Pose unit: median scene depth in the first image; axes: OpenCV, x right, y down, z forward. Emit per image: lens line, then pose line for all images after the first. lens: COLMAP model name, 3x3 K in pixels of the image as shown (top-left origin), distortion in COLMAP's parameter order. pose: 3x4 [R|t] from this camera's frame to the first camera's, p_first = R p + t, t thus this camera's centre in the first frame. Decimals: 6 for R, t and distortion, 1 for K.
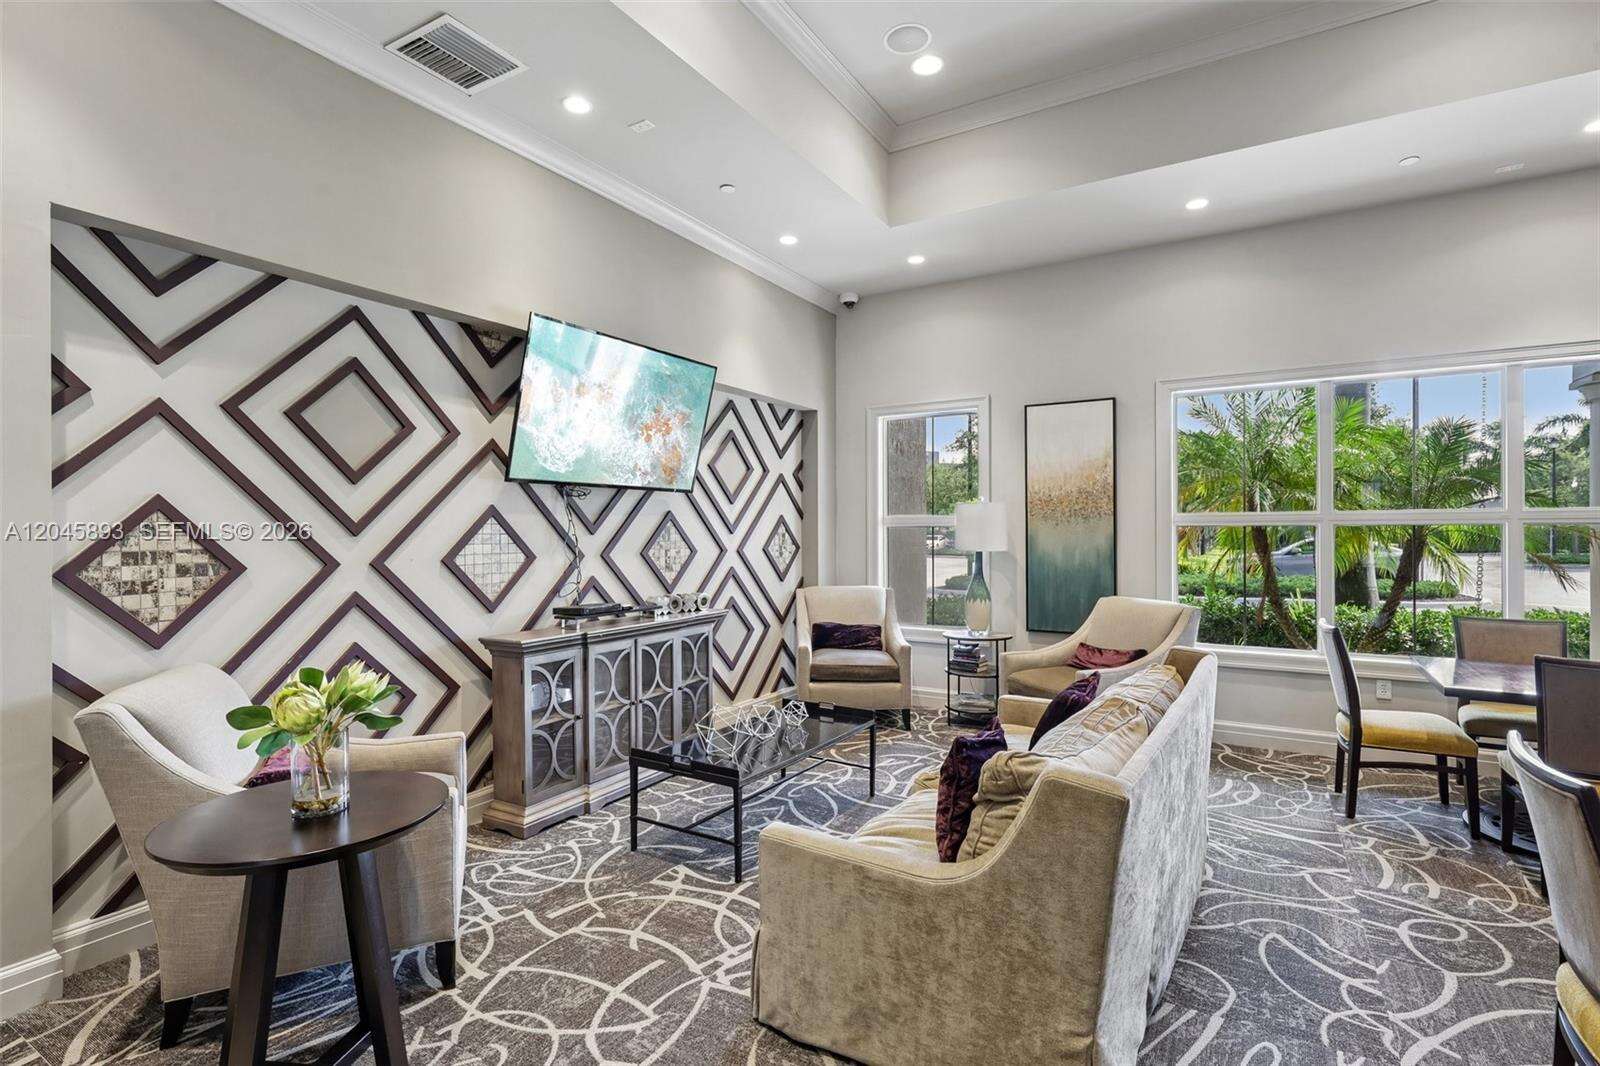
lens RADIAL K [[771.6, 0, 814.7], [0, 771.6, 530.6], [0, 0, 1]] dist [0.001920, 0.000696]
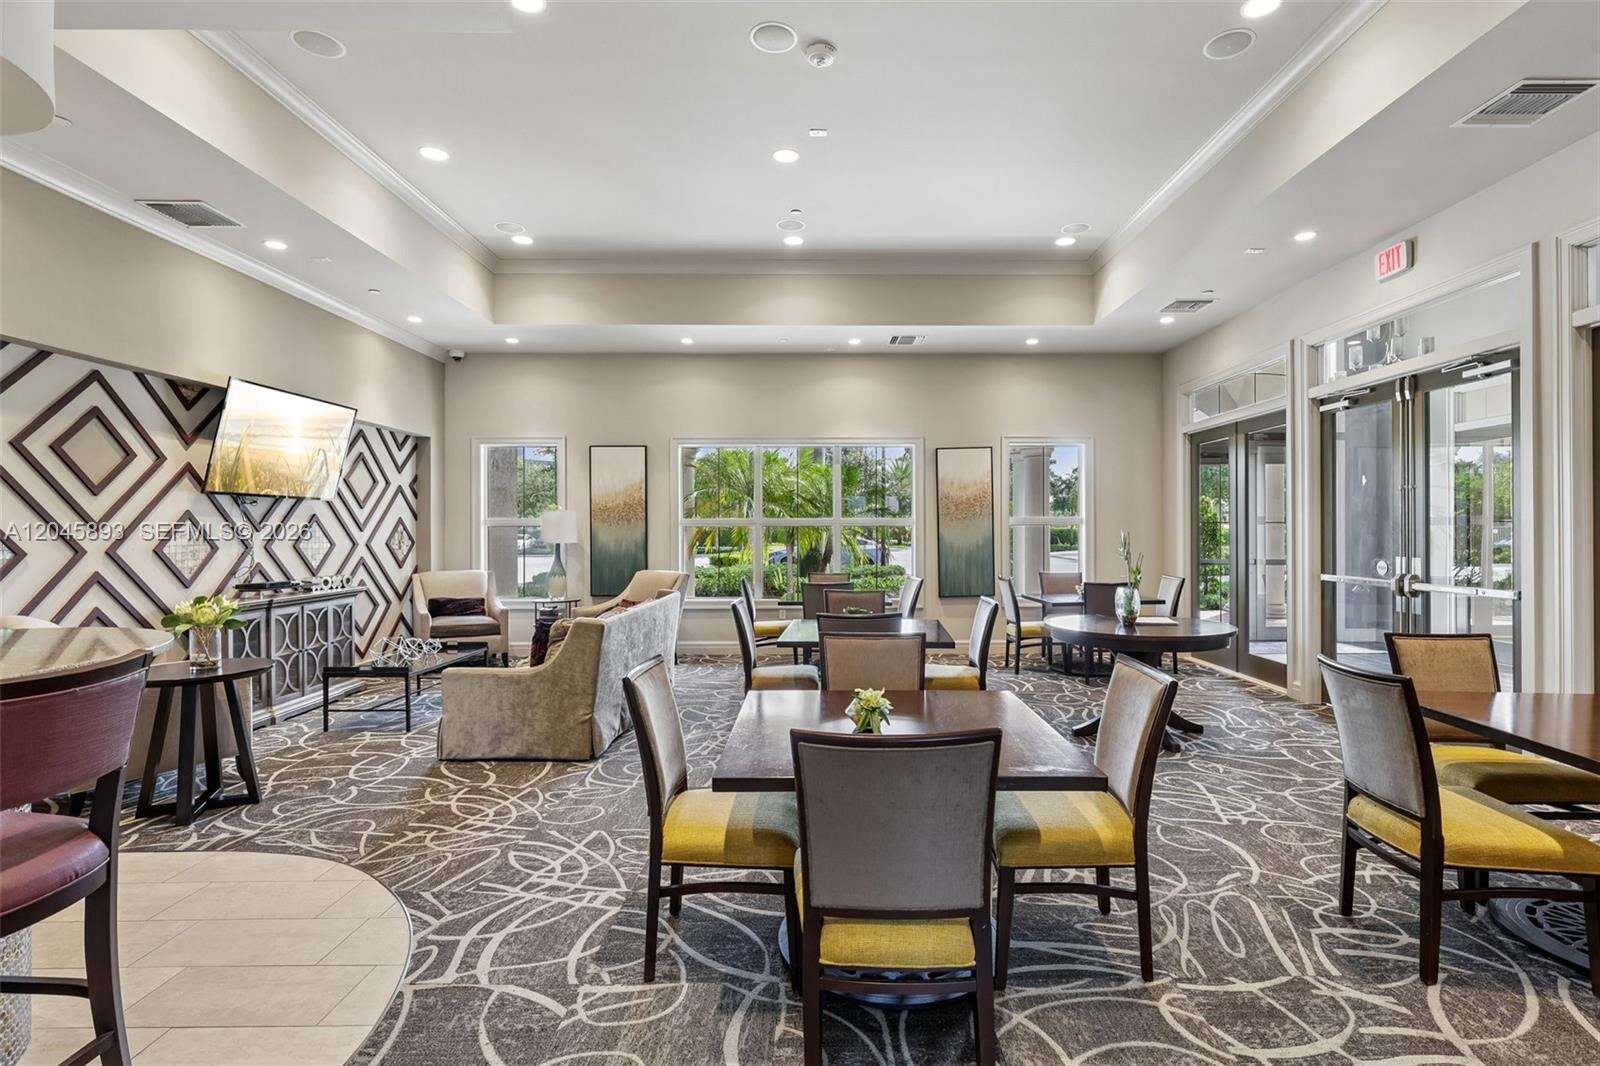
lens RADIAL K [[771.6, 0, 821.8], [0, 771.6, 529.3], [0, 0, 1]] dist [0.001920, 0.000696]
pose [[0.864247, -0.000444, 0.503067, -0.134802], [0.001012, 0.999999, -0.000855, 0.003294], [-0.503066, 0.001248, 0.864247, -0.769742]]
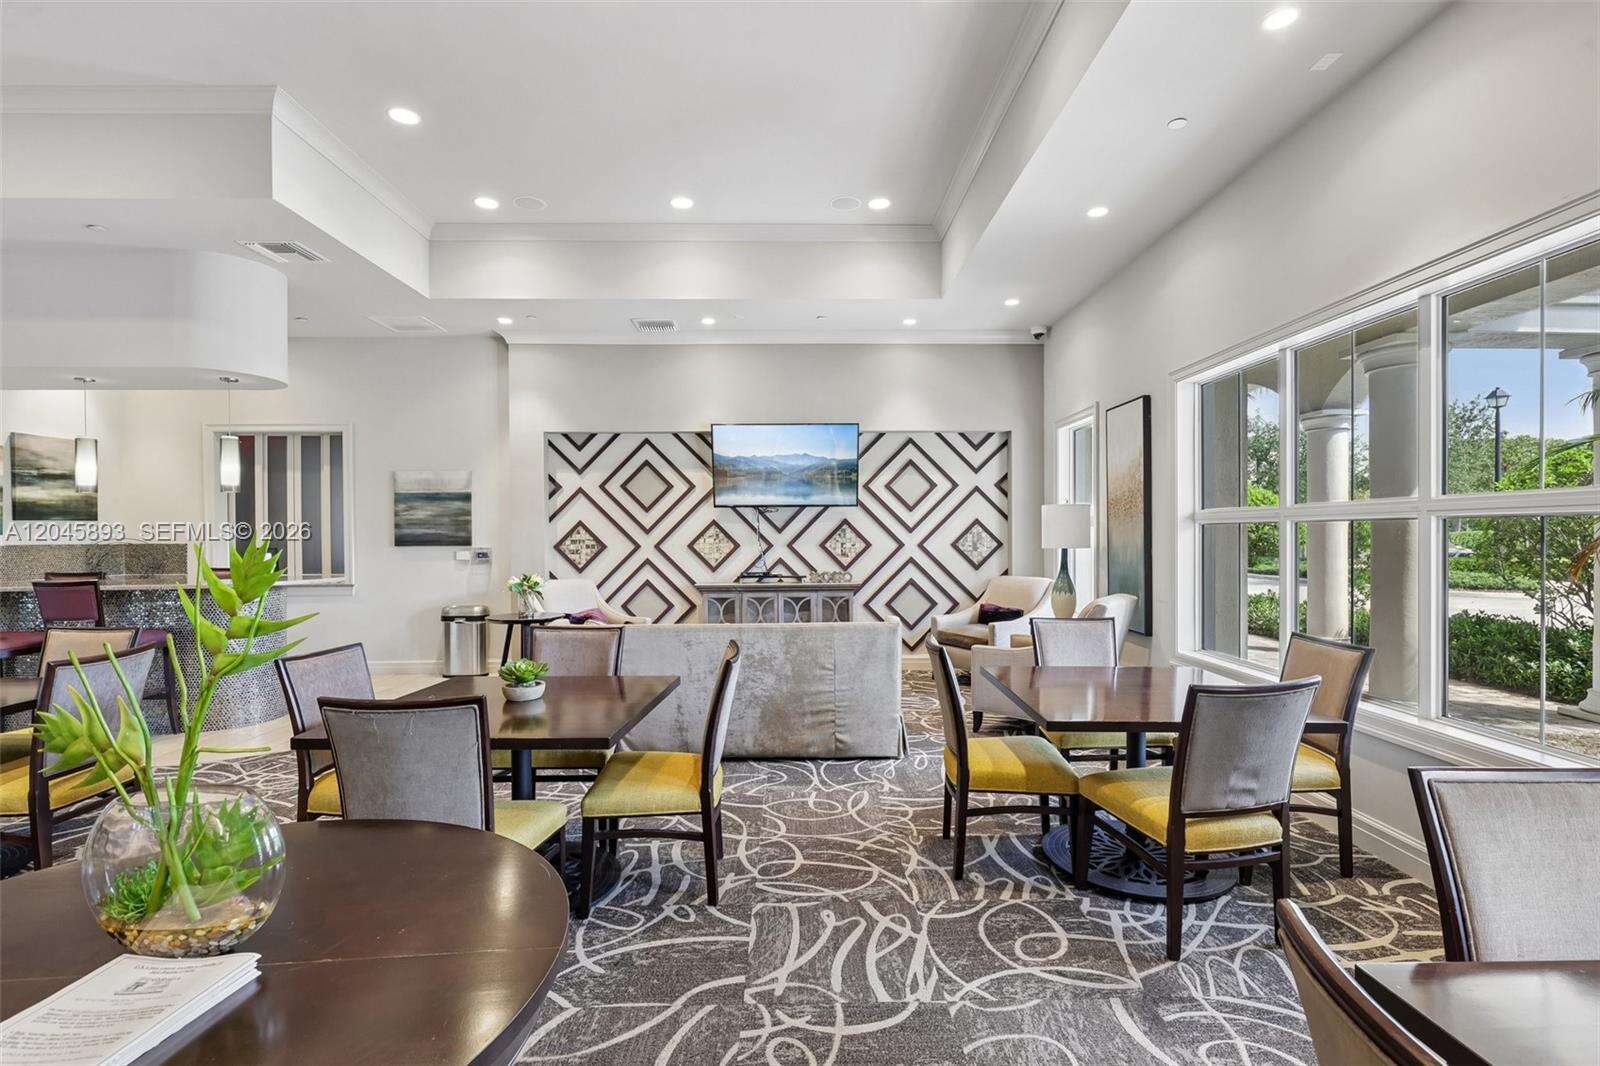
lens RADIAL K [[771.6, 0, 805.9], [0, 771.6, 531.9], [0, 0, 1]] dist [0.001920, 0.000696]
pose [[0.519938, 0.008530, -0.854161, 1.450879], [0.005444, 0.999897, 0.013298, -0.025606], [0.854186, -0.011564, 0.519838, 0.153454]]
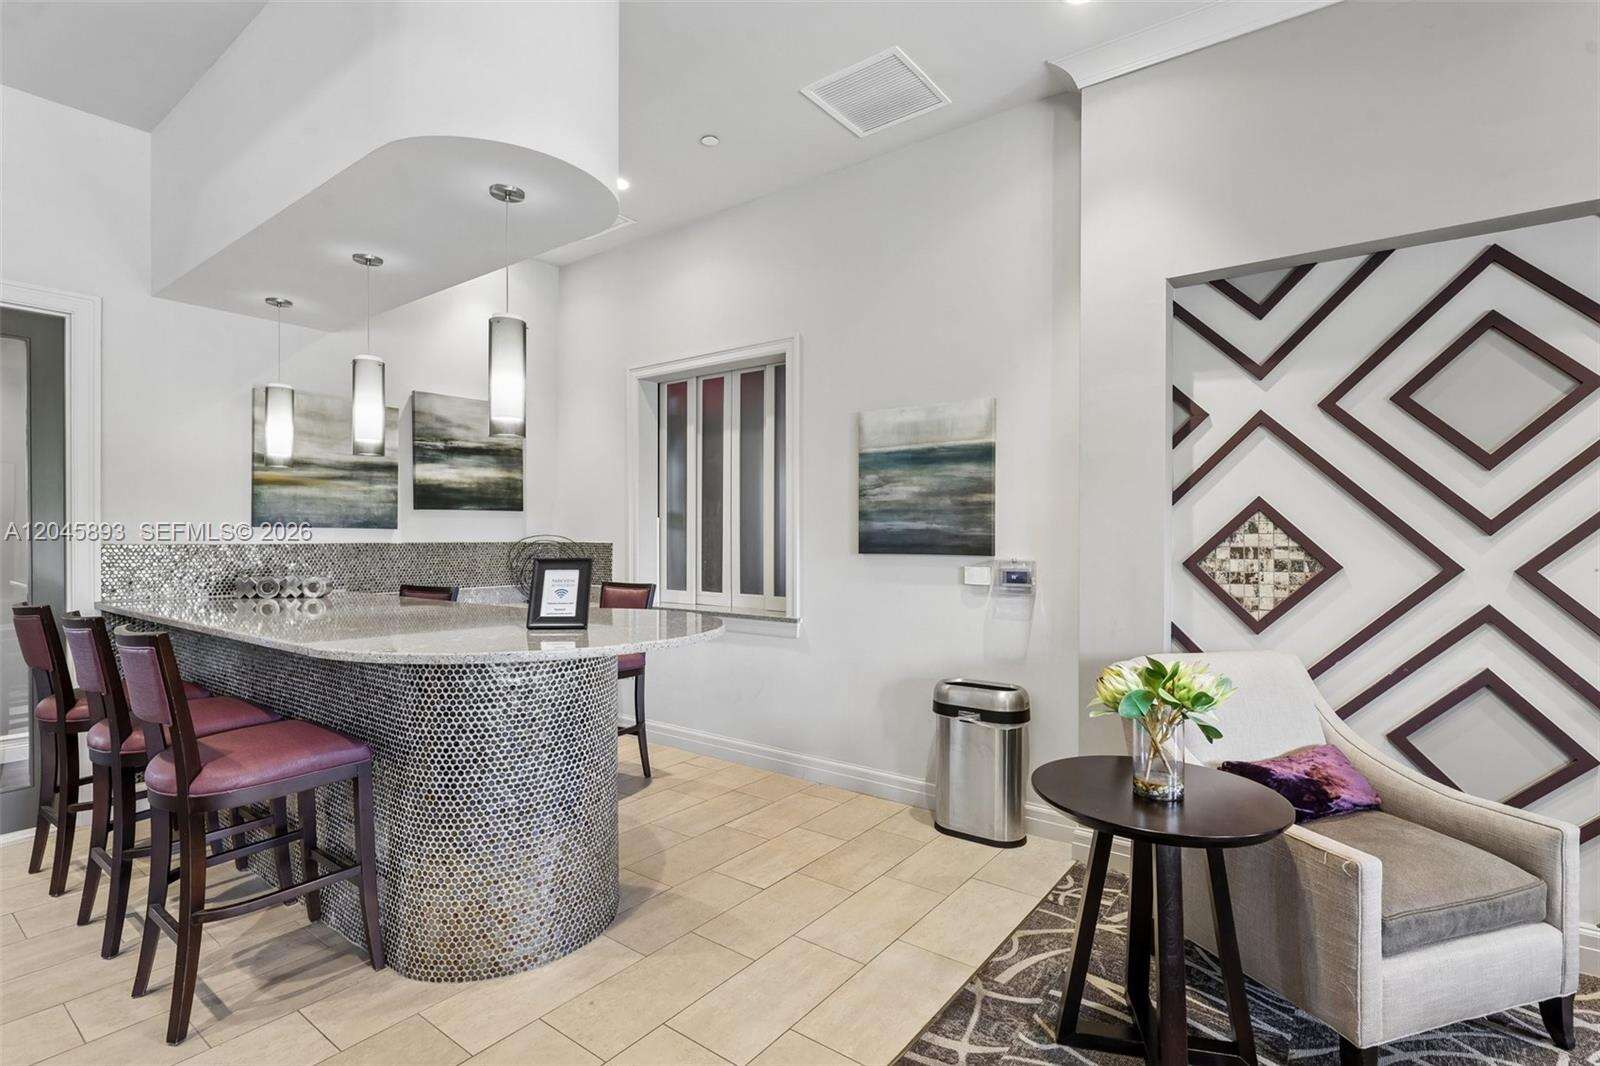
lens RADIAL K [[771.6, 0, 800.5], [0, 771.6, 543.1], [0, 0, 1]] dist [0.001920, 0.000696]
pose [[-0.124503, 0.019381, -0.992030, 0.244542], [0.004847, 0.999809, 0.018925, -0.002762], [0.992207, -0.002452, -0.124573, 0.336808]]
